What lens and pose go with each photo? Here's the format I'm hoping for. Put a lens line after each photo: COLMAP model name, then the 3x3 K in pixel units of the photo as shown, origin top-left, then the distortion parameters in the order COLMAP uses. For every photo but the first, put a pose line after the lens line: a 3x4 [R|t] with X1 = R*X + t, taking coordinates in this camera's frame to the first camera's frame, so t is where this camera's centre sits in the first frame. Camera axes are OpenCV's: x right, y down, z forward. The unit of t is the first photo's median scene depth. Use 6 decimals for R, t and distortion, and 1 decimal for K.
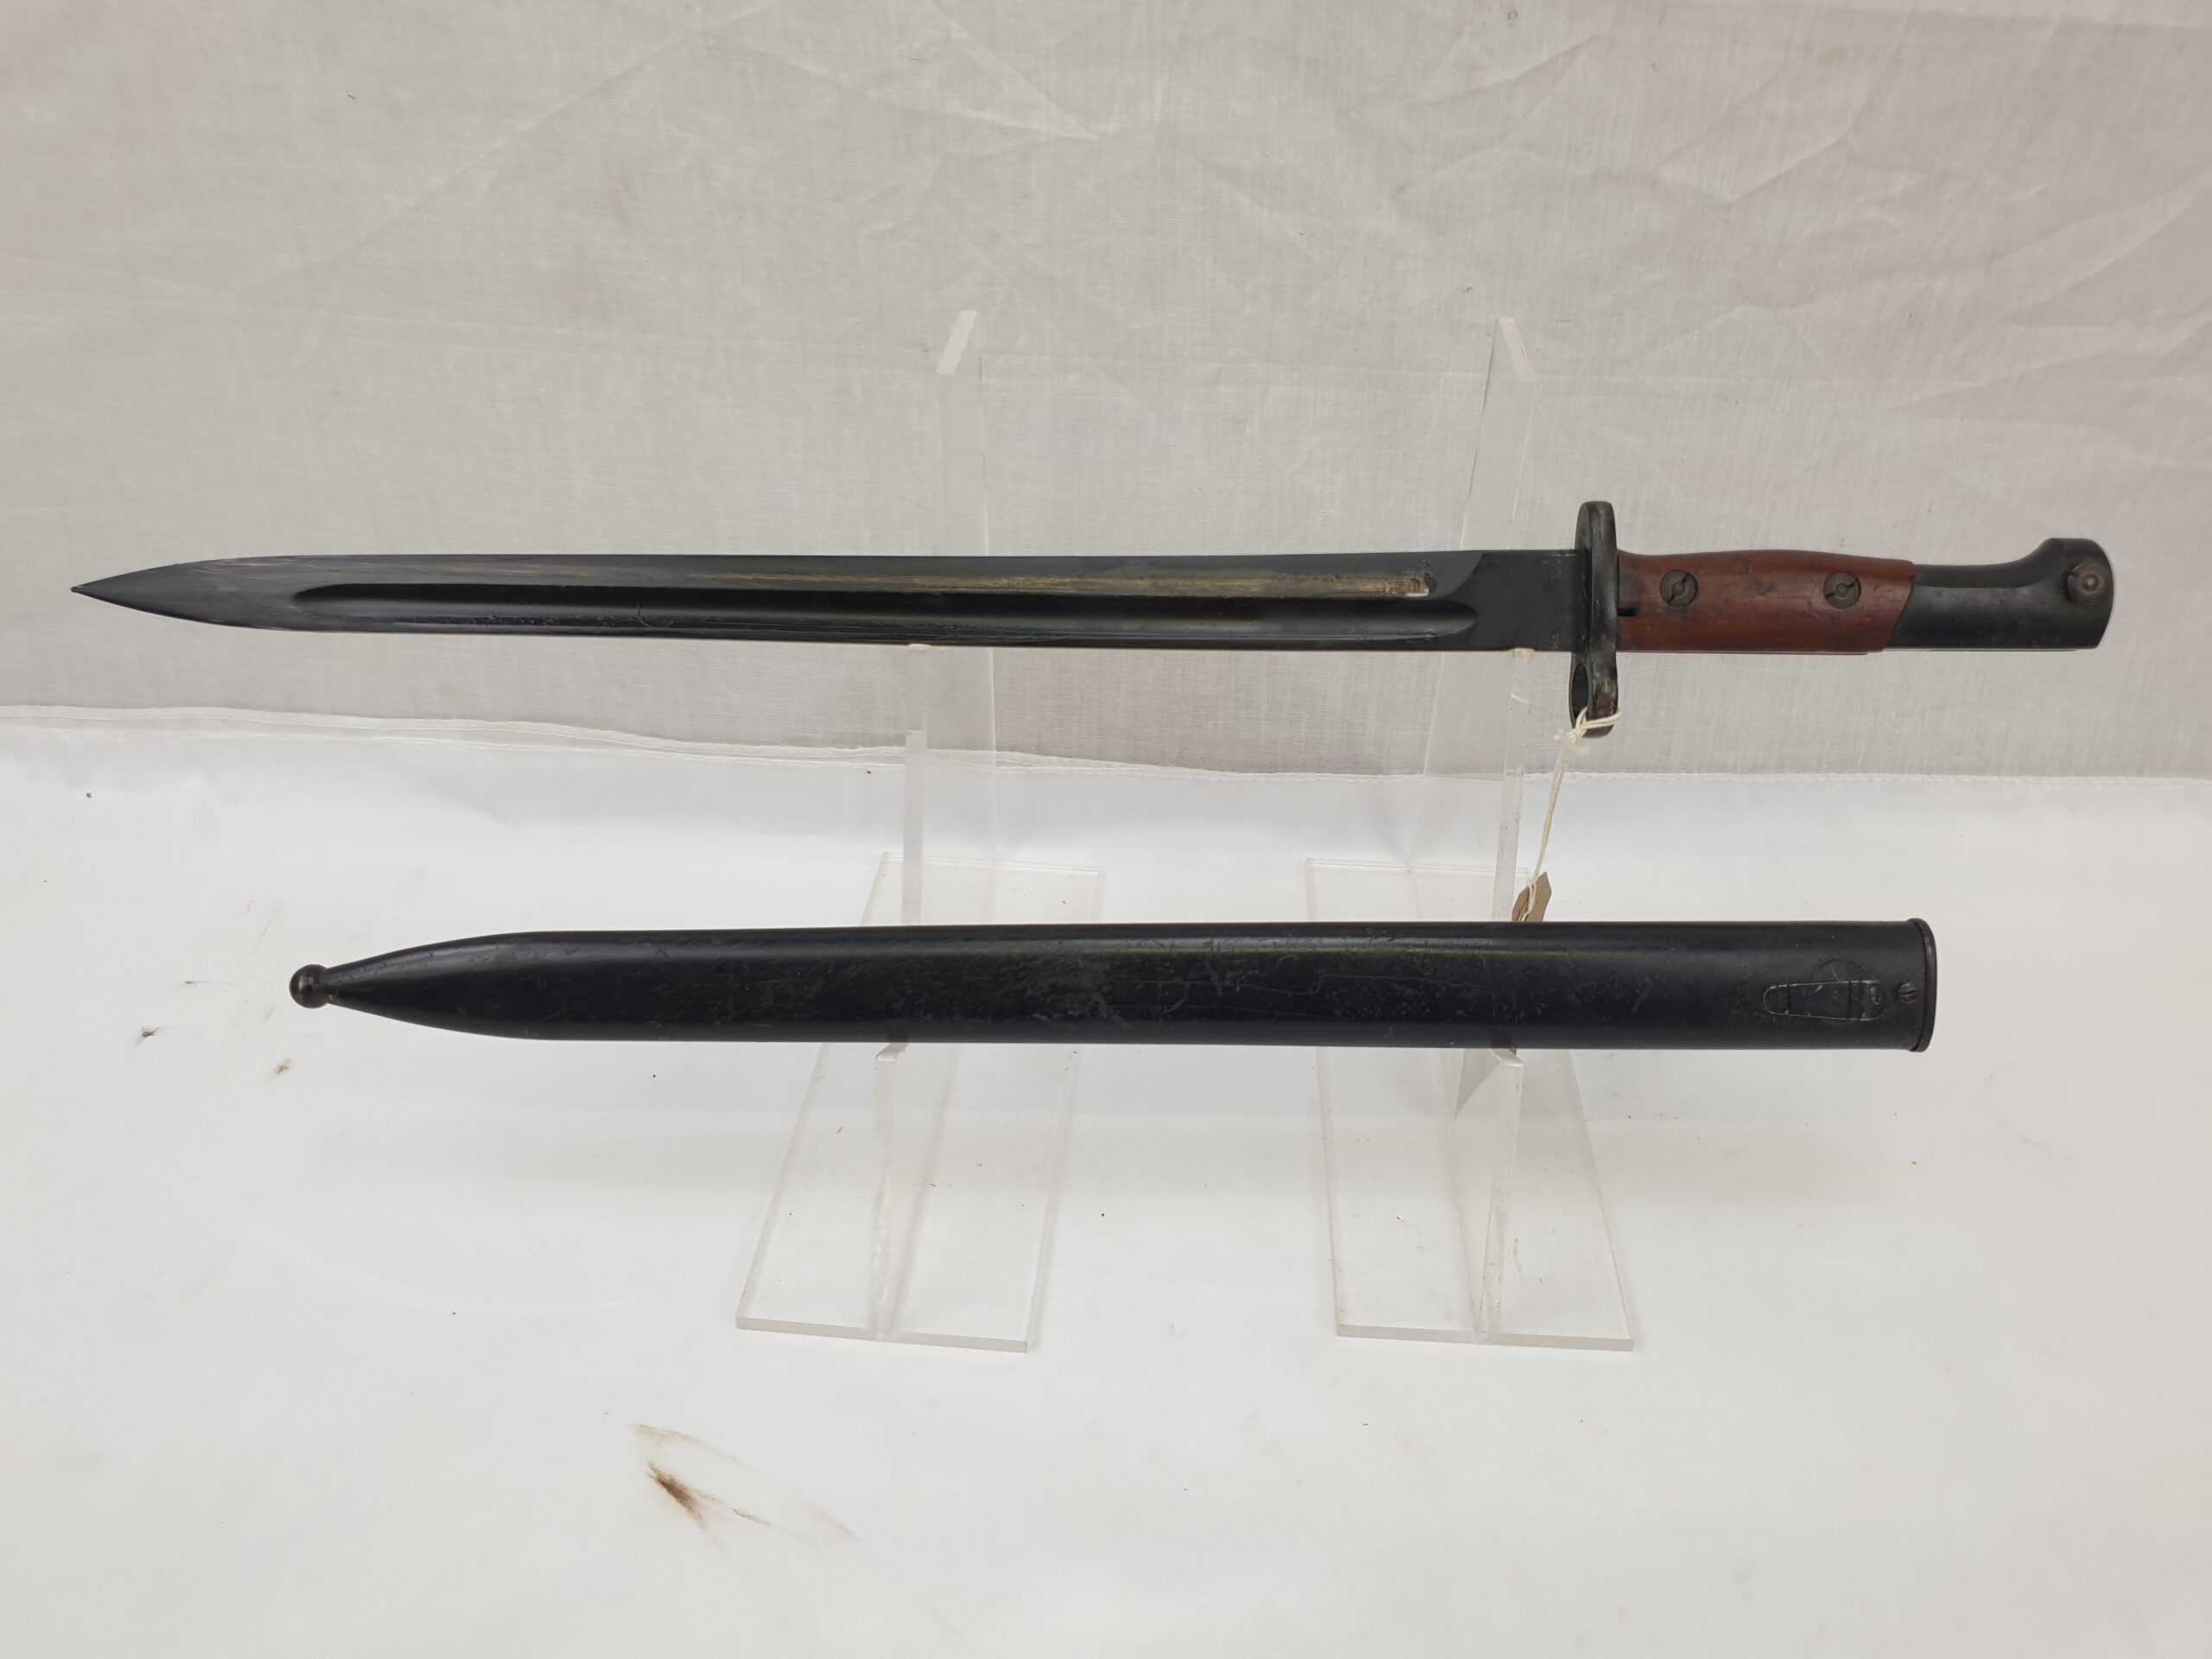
lens RADIAL K [[1866.1, 0, 1084.1], [0, 1866.1, 820.3], [0, 0, 1]] dist [-0.048491, 0.066394]
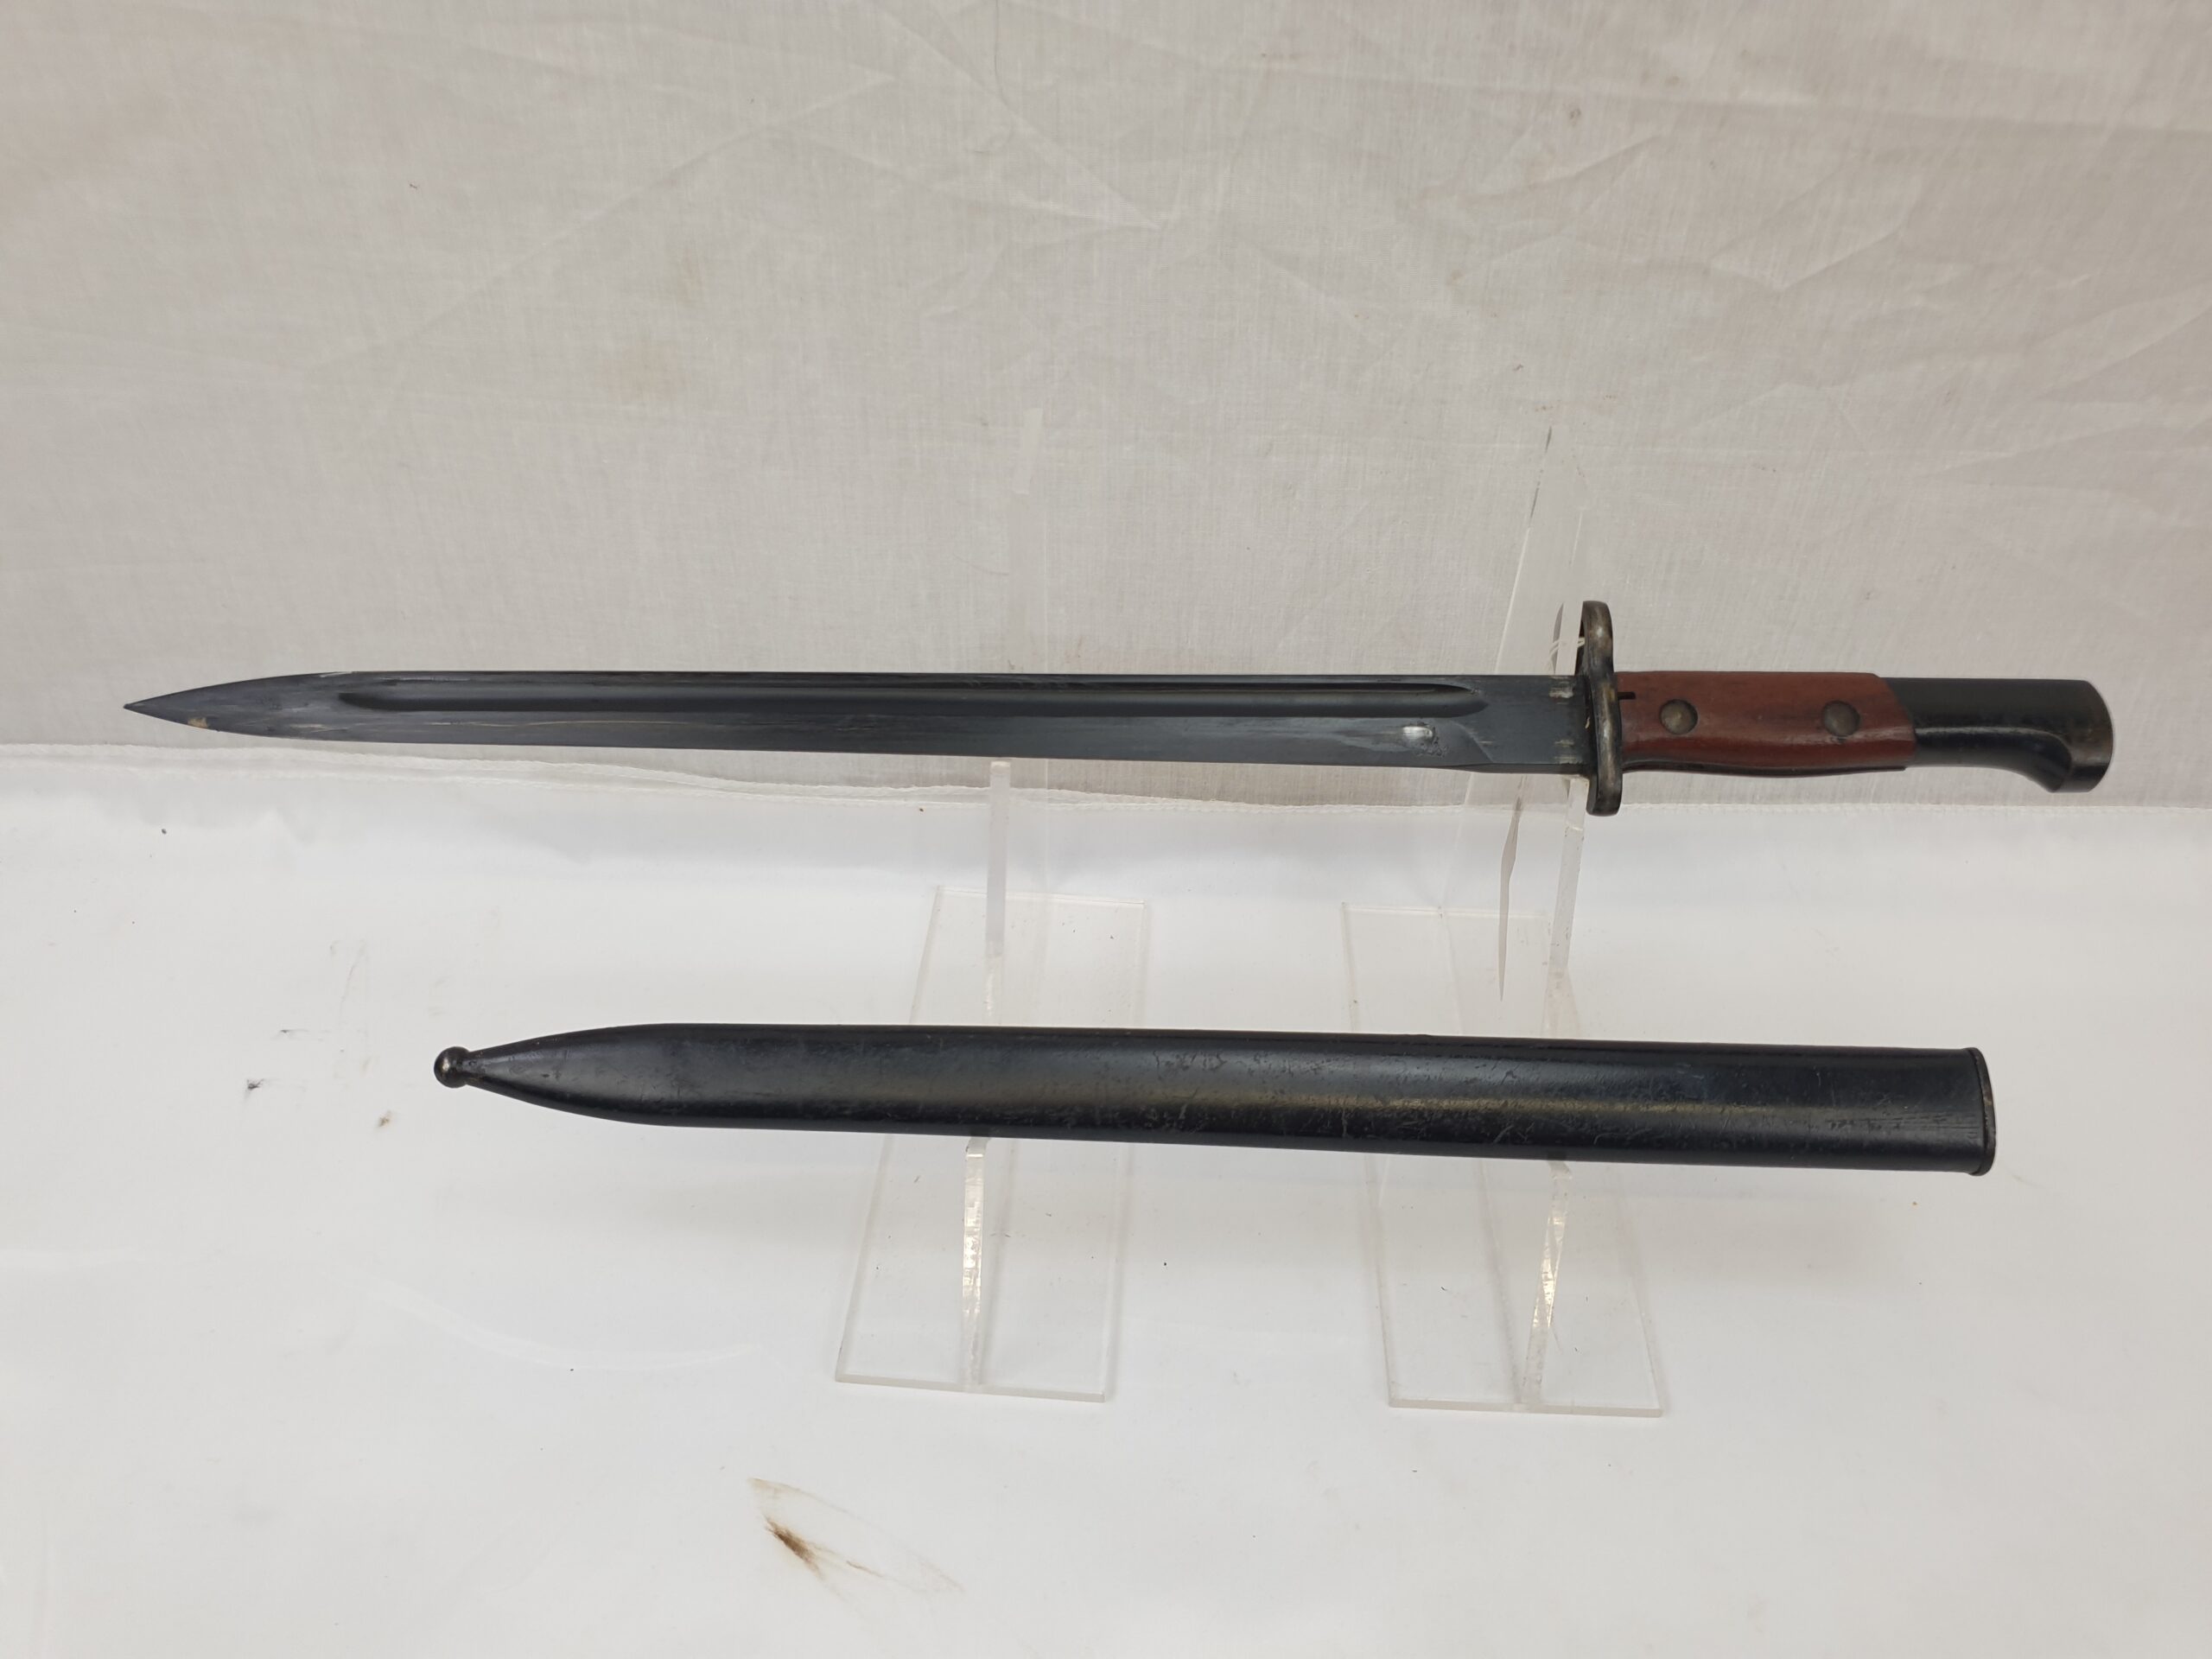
lens RADIAL K [[1866.1, 0, 1072.7], [0, 1866.1, 867.7], [0, 0, 1]] dist [-0.048491, 0.066394]
pose [[0.999925, -0.006998, 0.010070, -0.052778], [0.005794, 0.993352, 0.114973, -0.138447], [-0.010807, -0.114906, 0.993318, -0.044460]]
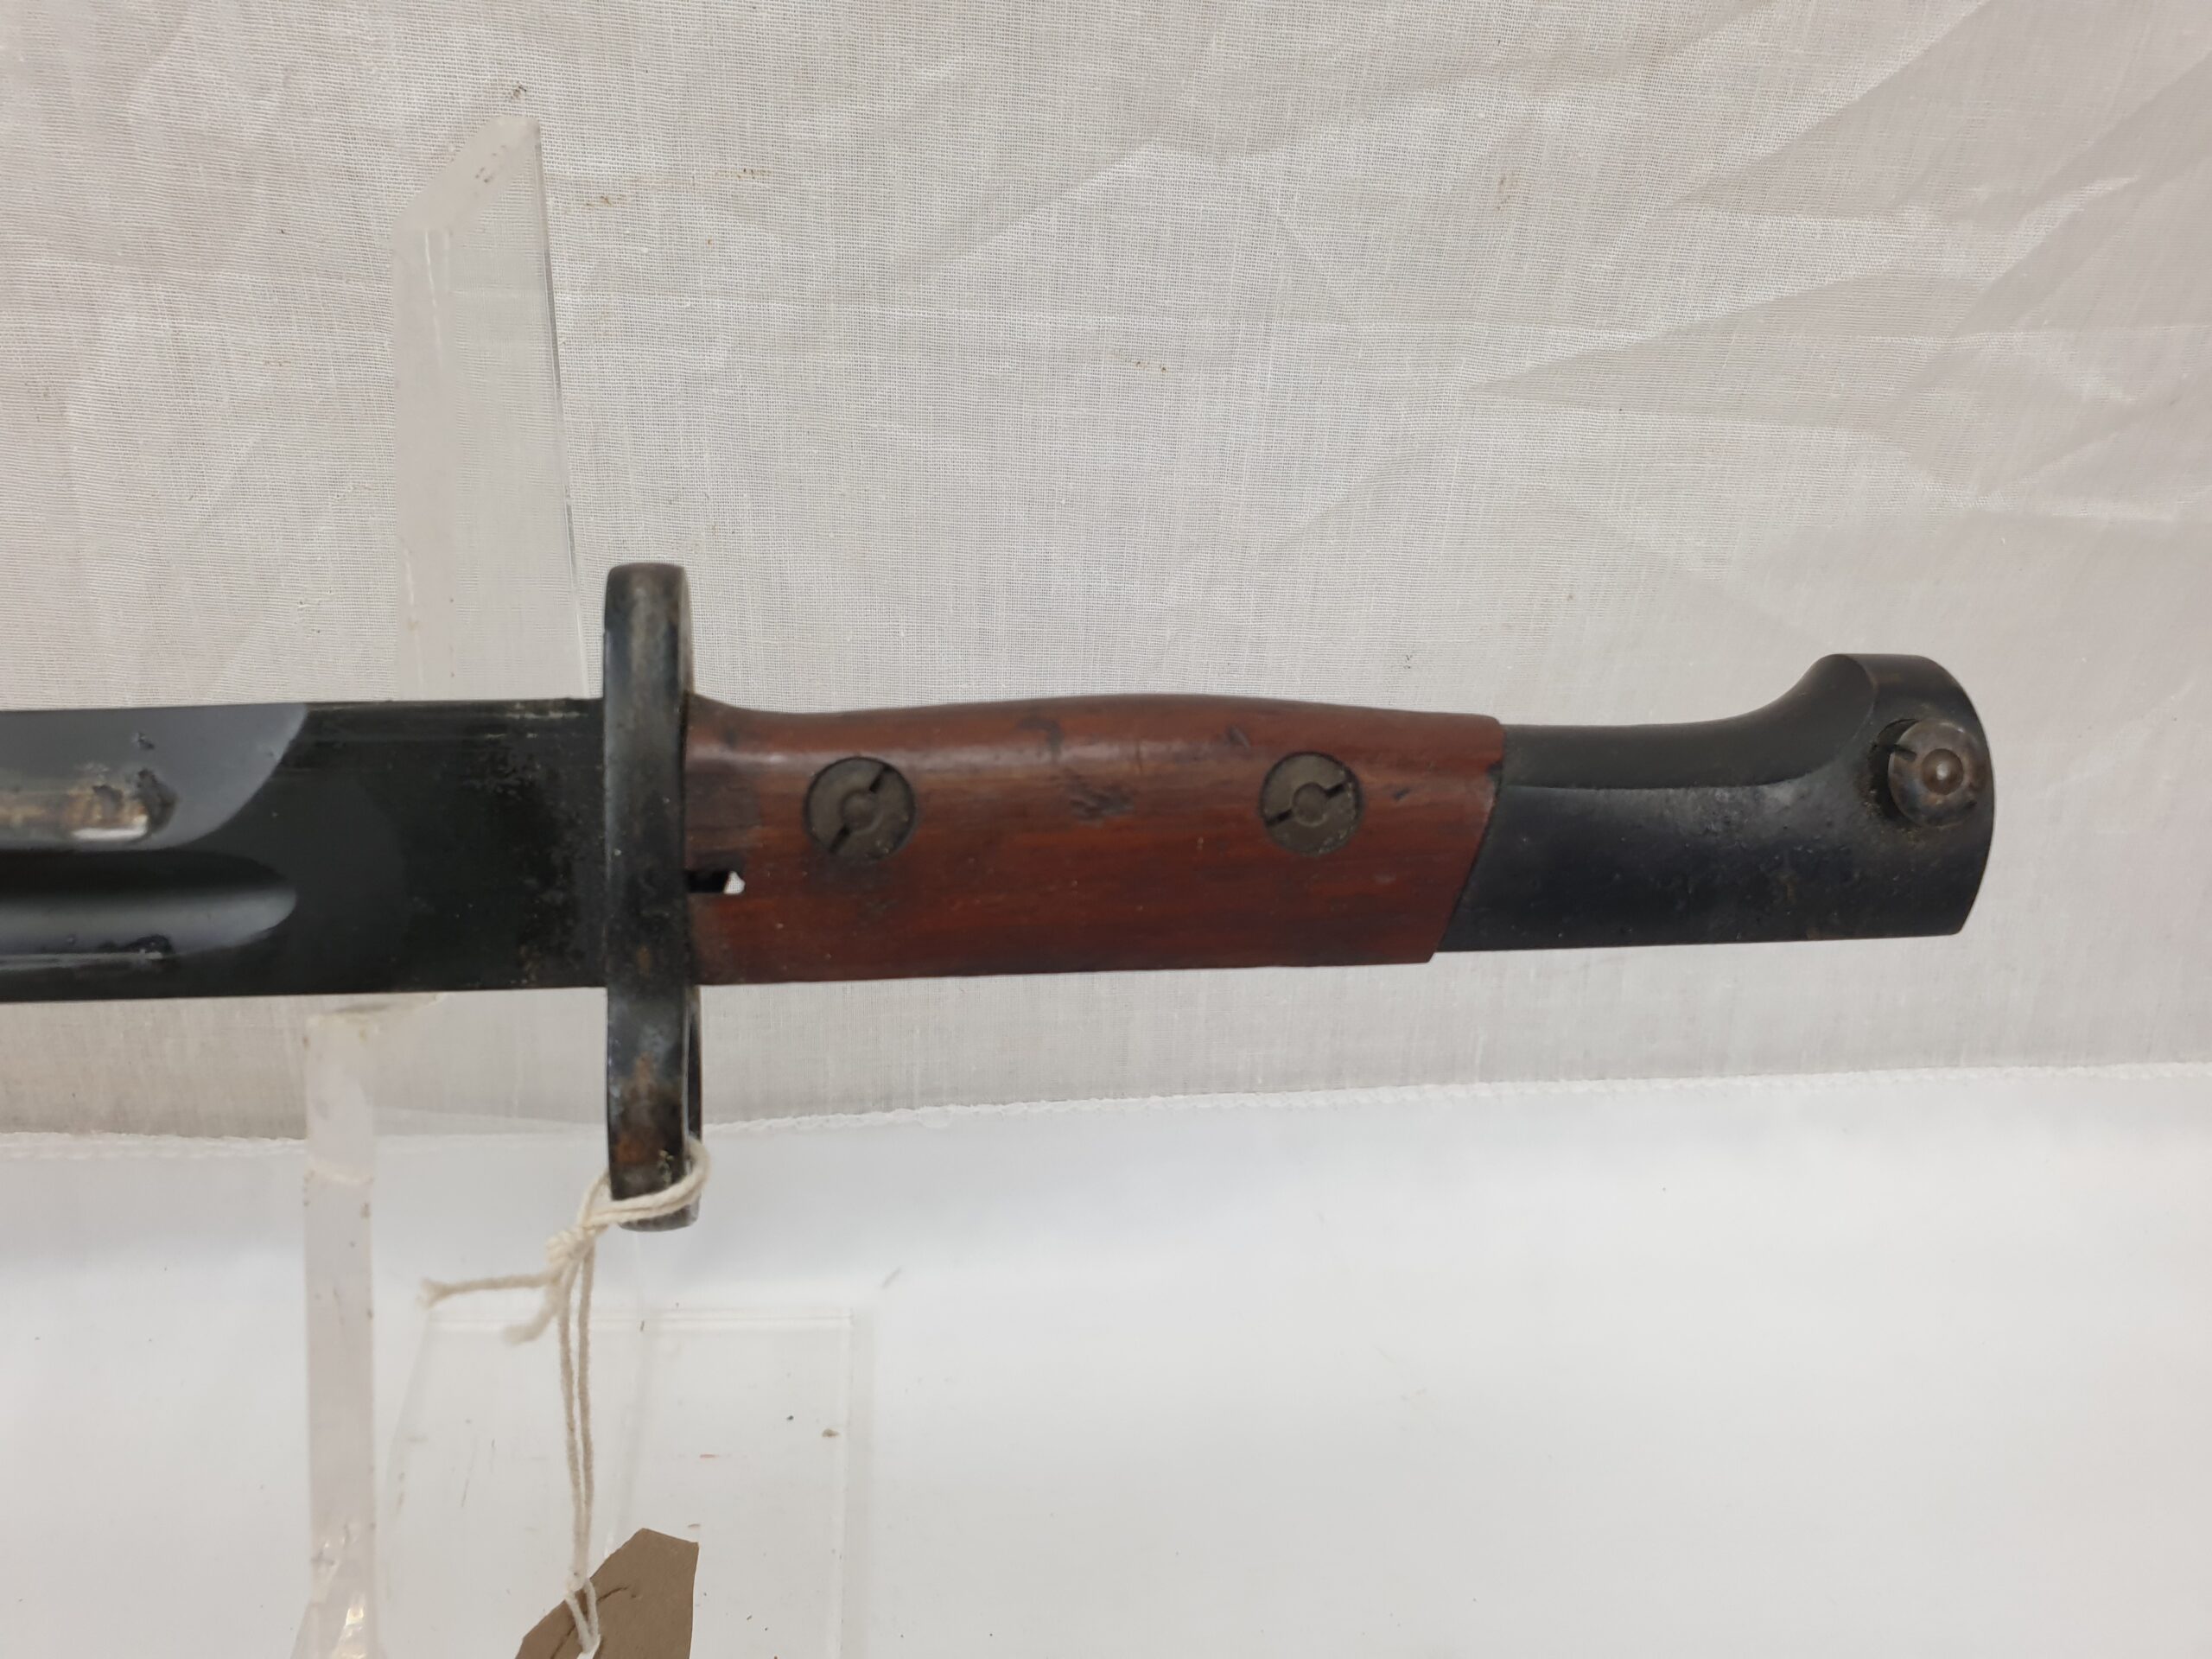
lens RADIAL K [[1866.1, 0, 1154.3], [0, 1866.1, 779.0], [0, 0, 1]] dist [-0.048491, 0.066394]
pose [[0.984572, -0.018118, 0.174039, 0.288679], [0.031578, 0.996692, -0.074883, -0.093832], [-0.172107, 0.079223, 0.981887, 0.592995]]
